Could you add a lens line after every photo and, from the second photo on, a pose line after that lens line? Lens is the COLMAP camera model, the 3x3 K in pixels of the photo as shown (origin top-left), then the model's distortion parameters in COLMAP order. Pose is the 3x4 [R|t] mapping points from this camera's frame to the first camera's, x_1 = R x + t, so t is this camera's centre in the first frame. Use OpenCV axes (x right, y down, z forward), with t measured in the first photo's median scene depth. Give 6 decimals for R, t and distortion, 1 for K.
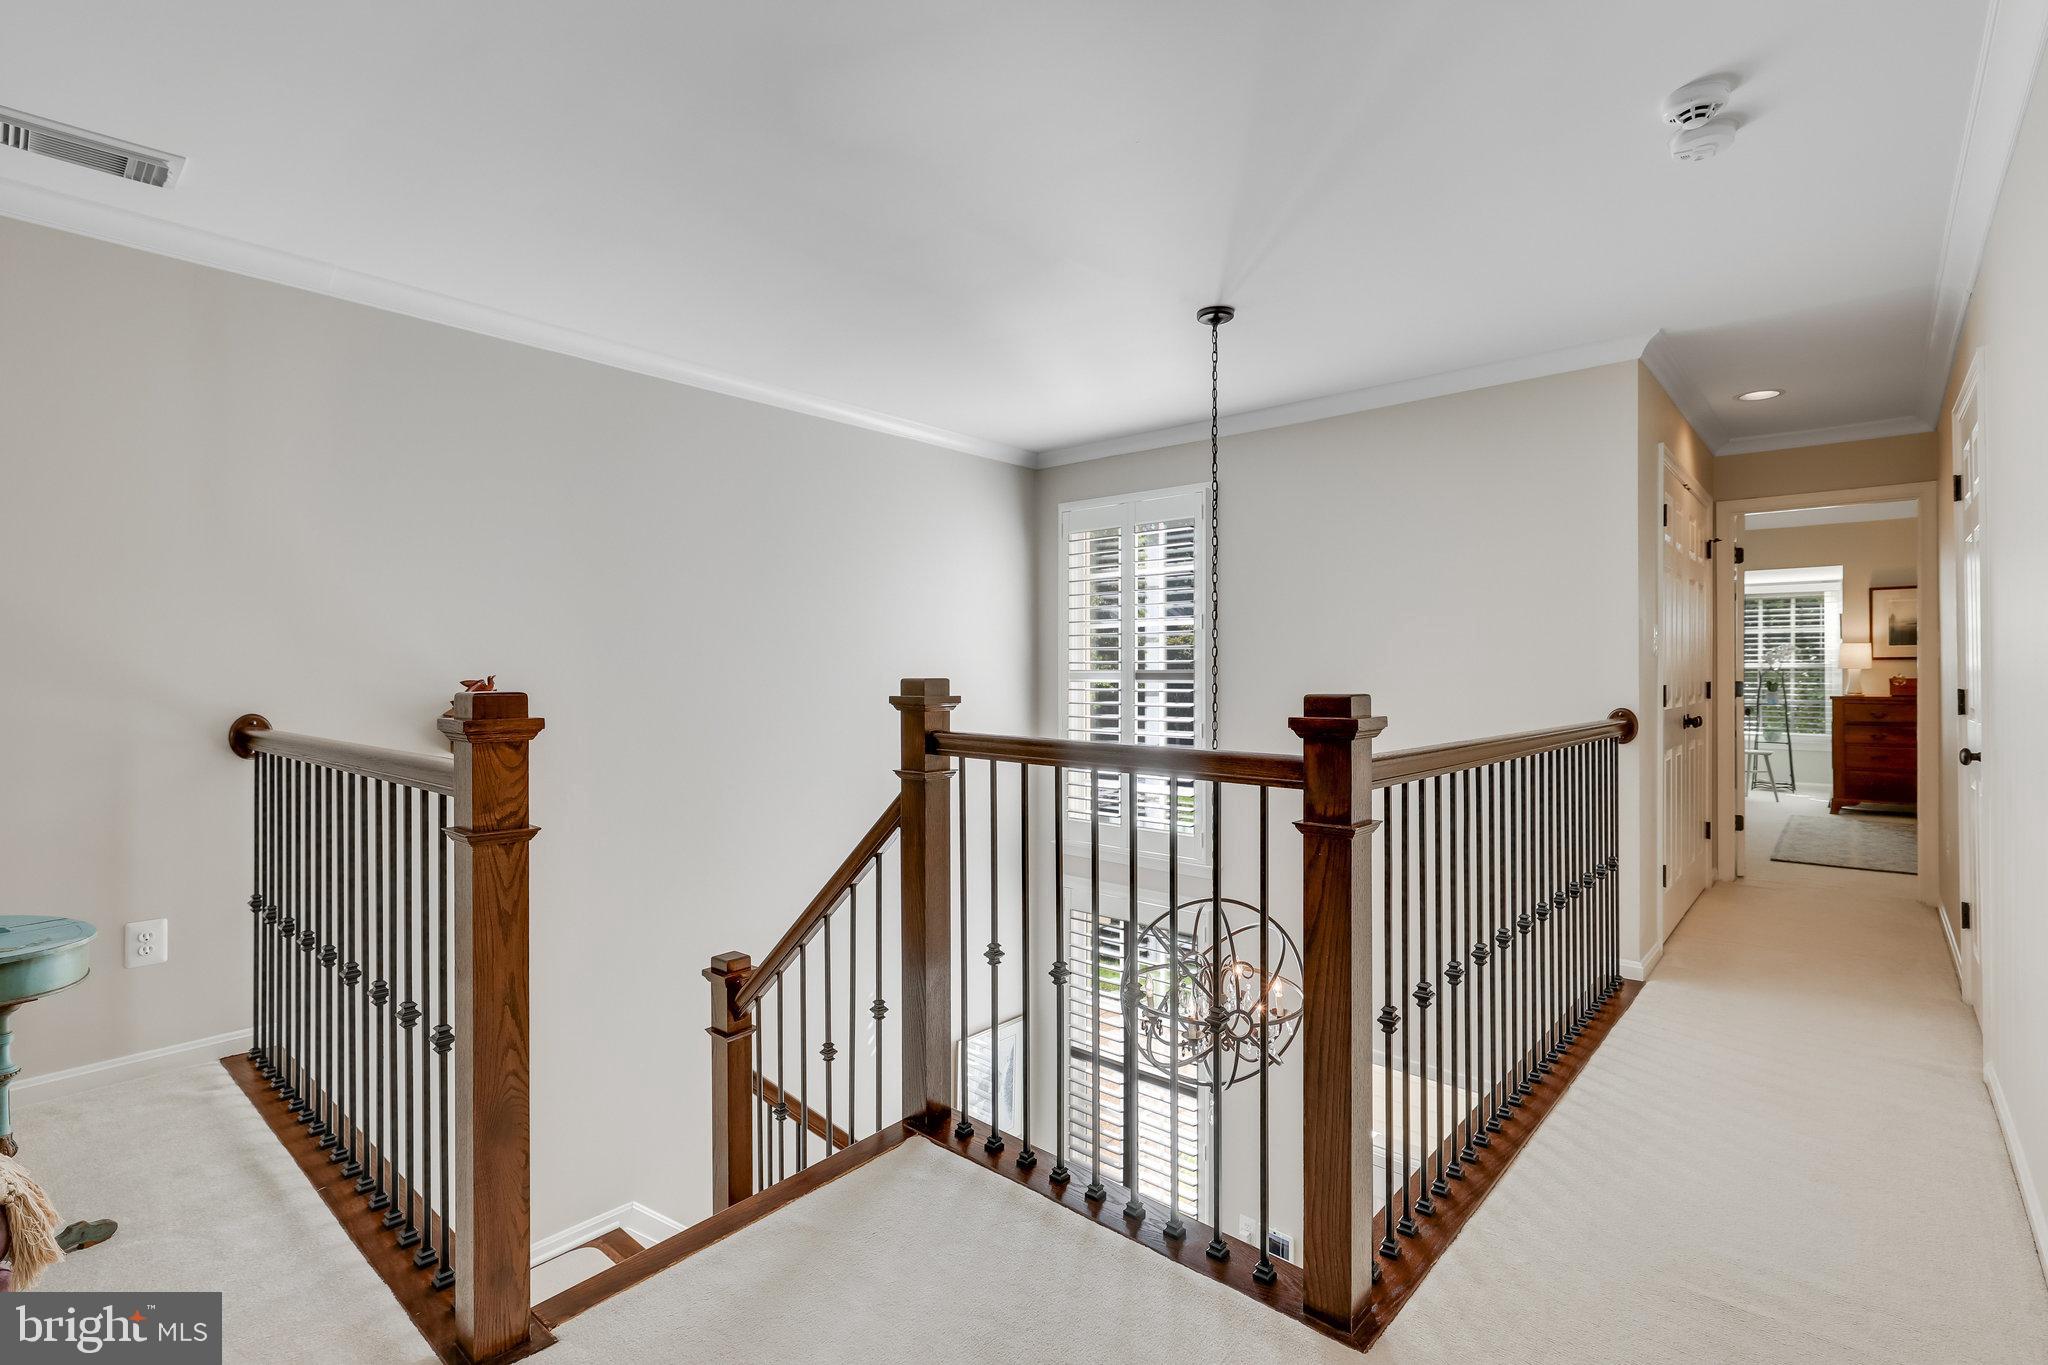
lens RADIAL K [[929.1, 0, 1009.1], [0, 929.1, 674.2], [0, 0, 1]] dist [0.000744, -0.000006]
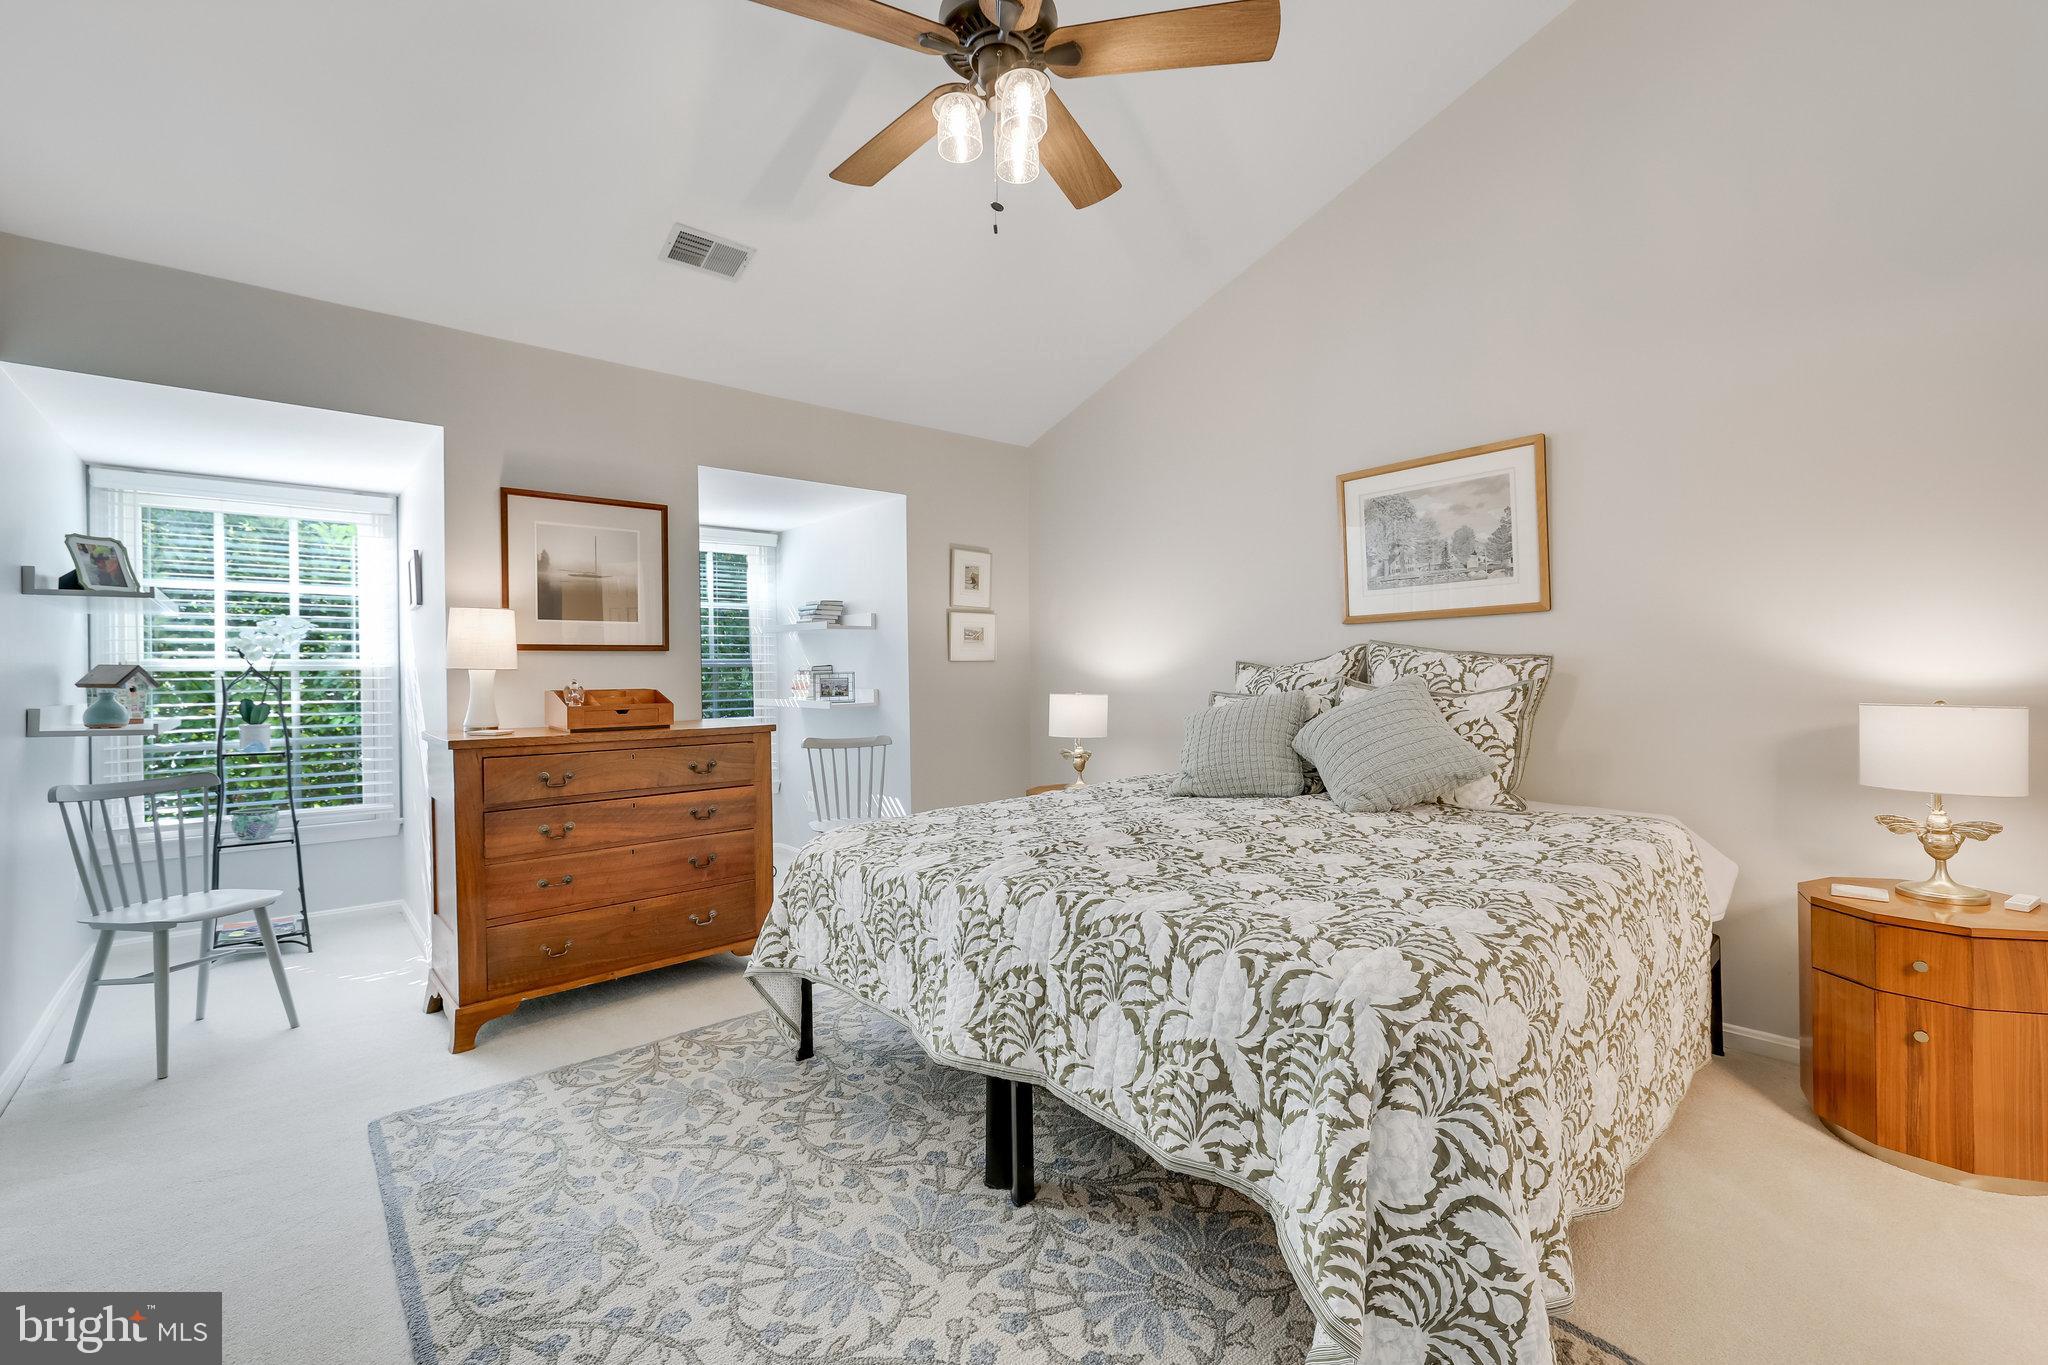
lens RADIAL K [[929.1, 0, 1009.1], [0, 929.1, 674.2], [0, 0, 1]] dist [0.000744, -0.000006]
pose [[0.140579, 0.002388, 0.990067, 0.437494], [0.004726, 0.999984, -0.003083, -0.001483], [-0.990058, 0.005112, 0.140565, 0.586433]]
